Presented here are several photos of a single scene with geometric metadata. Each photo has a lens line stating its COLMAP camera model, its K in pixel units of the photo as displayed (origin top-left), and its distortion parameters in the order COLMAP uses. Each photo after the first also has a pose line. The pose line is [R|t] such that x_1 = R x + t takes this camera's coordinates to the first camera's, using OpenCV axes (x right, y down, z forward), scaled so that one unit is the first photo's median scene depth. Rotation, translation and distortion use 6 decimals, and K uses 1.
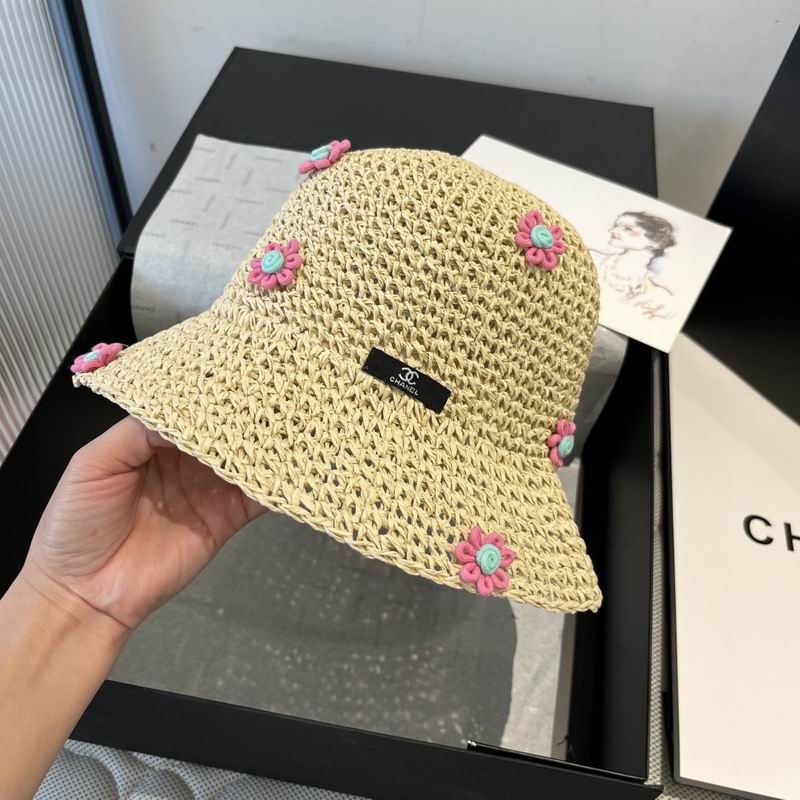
lens RADIAL K [[928.2, 0, 419.2], [0, 928.2, 398.2], [0, 0, 1]] dist [0.002465, -0.008145]
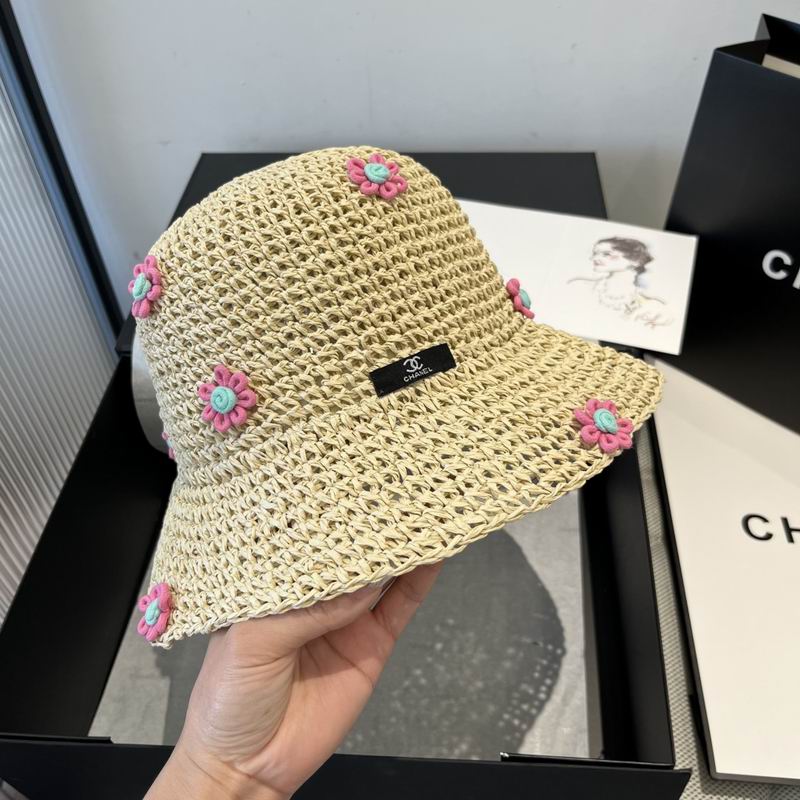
lens RADIAL K [[928.2, 0, 419.2], [0, 928.2, 398.2], [0, 0, 1]] dist [0.002465, -0.008145]
pose [[0.612193, -0.769712, 0.181005, -0.210712], [0.747723, 0.637989, 0.184068, -0.175528], [-0.257158, 0.022656, 0.966104, 0.046321]]
